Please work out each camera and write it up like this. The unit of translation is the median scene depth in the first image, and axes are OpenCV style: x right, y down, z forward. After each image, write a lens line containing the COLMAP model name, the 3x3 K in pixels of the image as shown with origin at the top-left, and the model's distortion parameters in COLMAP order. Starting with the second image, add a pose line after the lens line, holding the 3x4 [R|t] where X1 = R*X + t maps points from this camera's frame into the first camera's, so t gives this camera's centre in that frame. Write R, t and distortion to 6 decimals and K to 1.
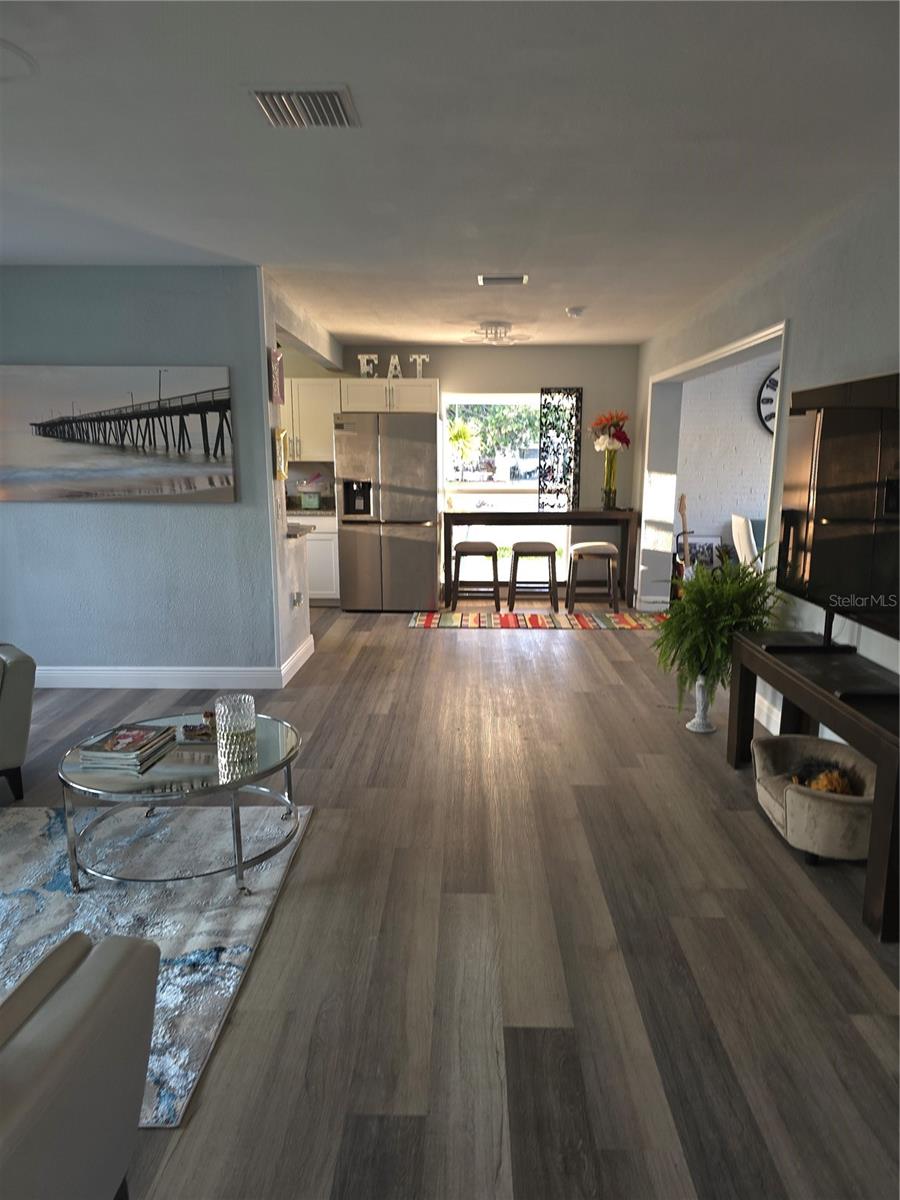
lens RADIAL K [[800.2, 0, 452.4], [0, 800.2, 615.8], [0, 0, 1]] dist [0.060841, -0.060133]
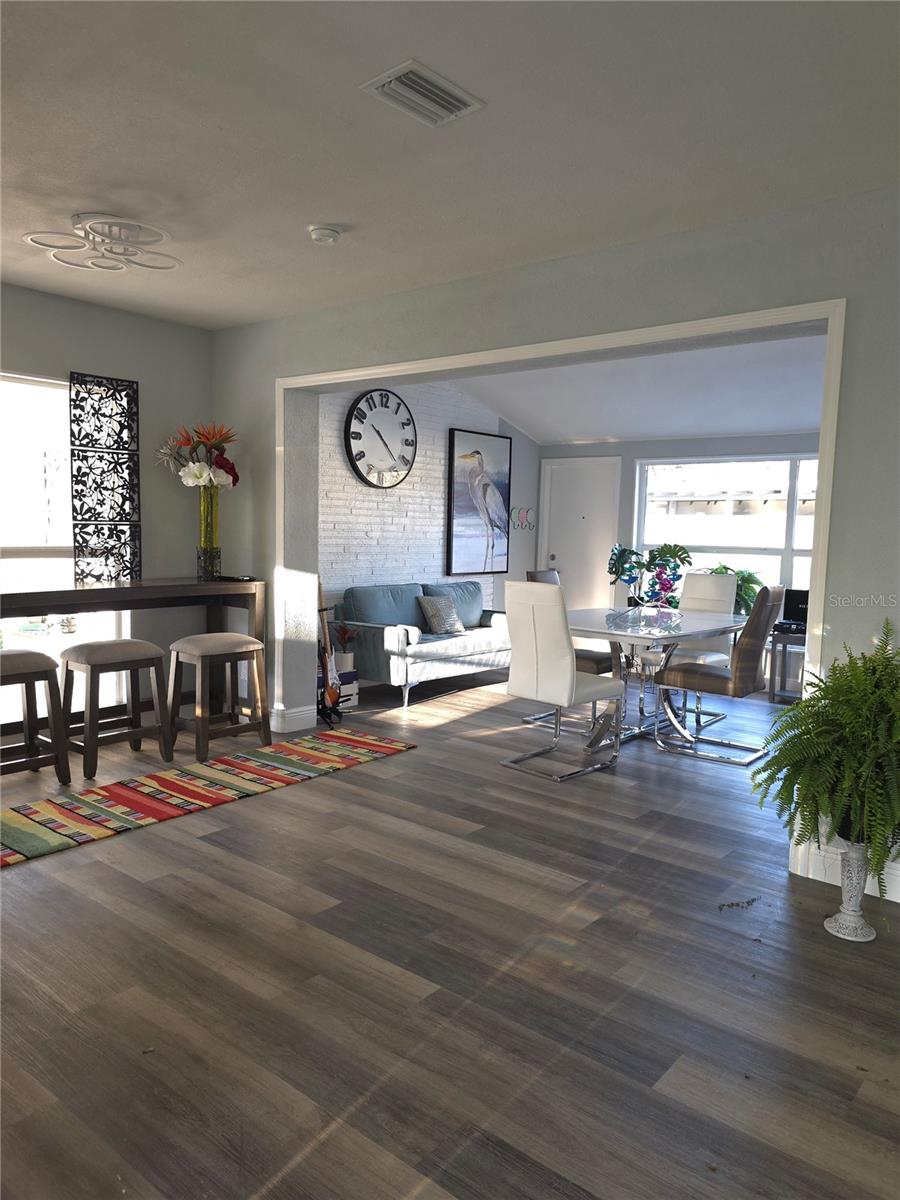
lens RADIAL K [[834.0, 0, 449.1], [0, 834.0, 609.1], [0, 0, 1]] dist [0.088806, -0.144069]
pose [[0.622722, -0.064770, 0.779758, -0.357864], [0.131765, 0.991016, -0.022911, -0.126309], [-0.771269, 0.117012, 0.625662, 0.807204]]
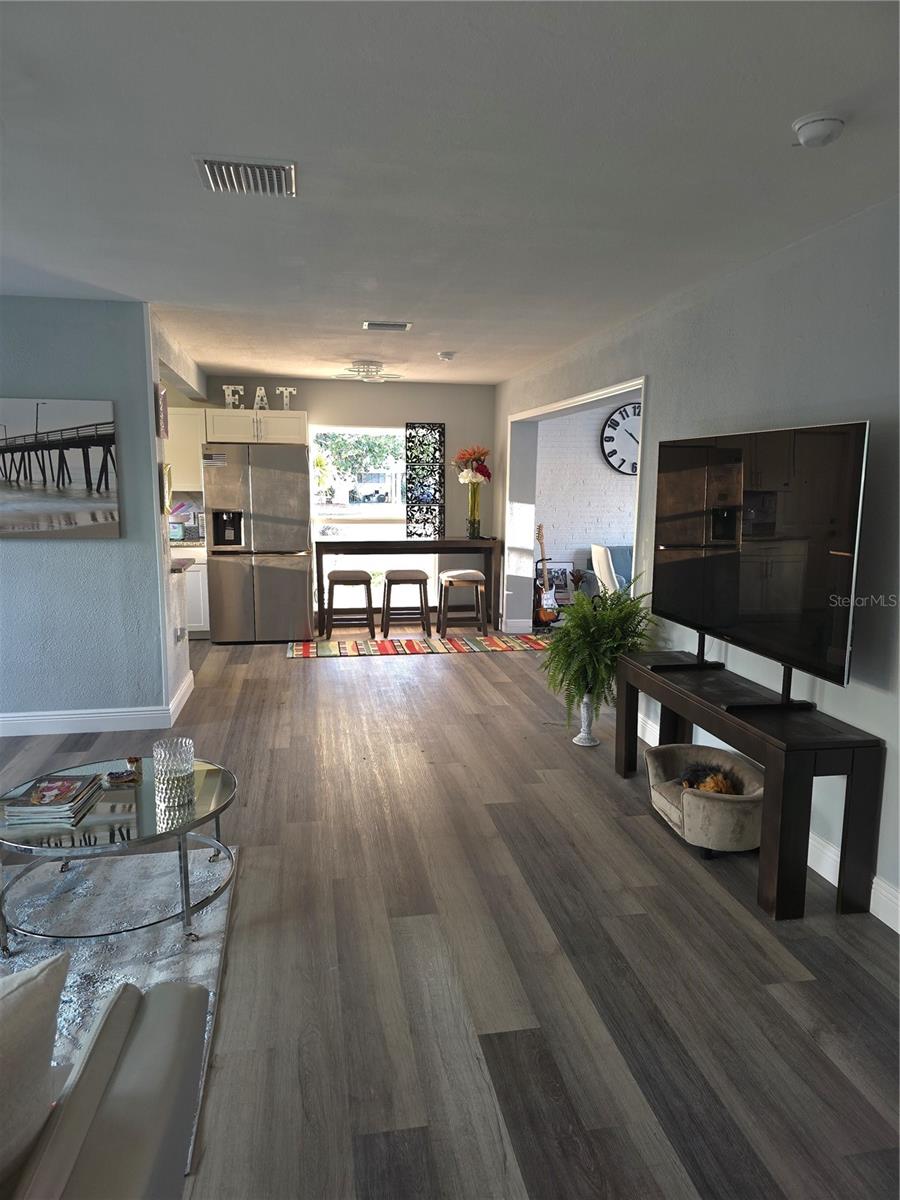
lens RADIAL K [[798.1, 0, 451.6], [0, 798.1, 604.1], [0, 0, 1]] dist [0.070830, -0.081013]
pose [[0.979502, -0.024870, 0.199894, -0.082435], [0.033178, 0.998715, -0.038320, -0.011822], [-0.198684, 0.044166, 0.979068, -0.034037]]
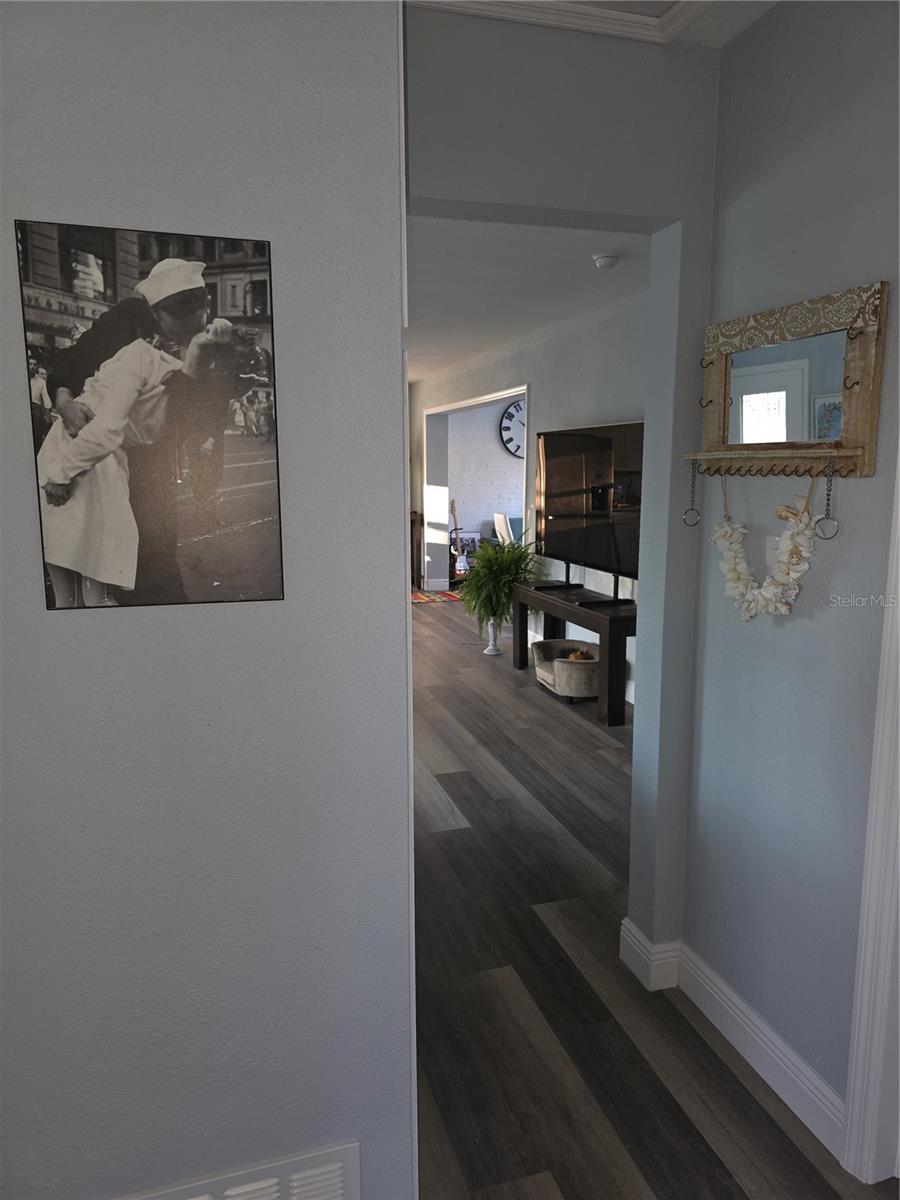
lens RADIAL K [[798.1, 0, 451.6], [0, 798.1, 604.1], [0, 0, 1]] dist [0.070830, -0.081013]
pose [[0.949672, -0.060596, 0.307329, -0.214182], [0.069425, 0.997427, -0.017867, 0.070175], [-0.305456, 0.038304, 0.951436, -0.387323]]
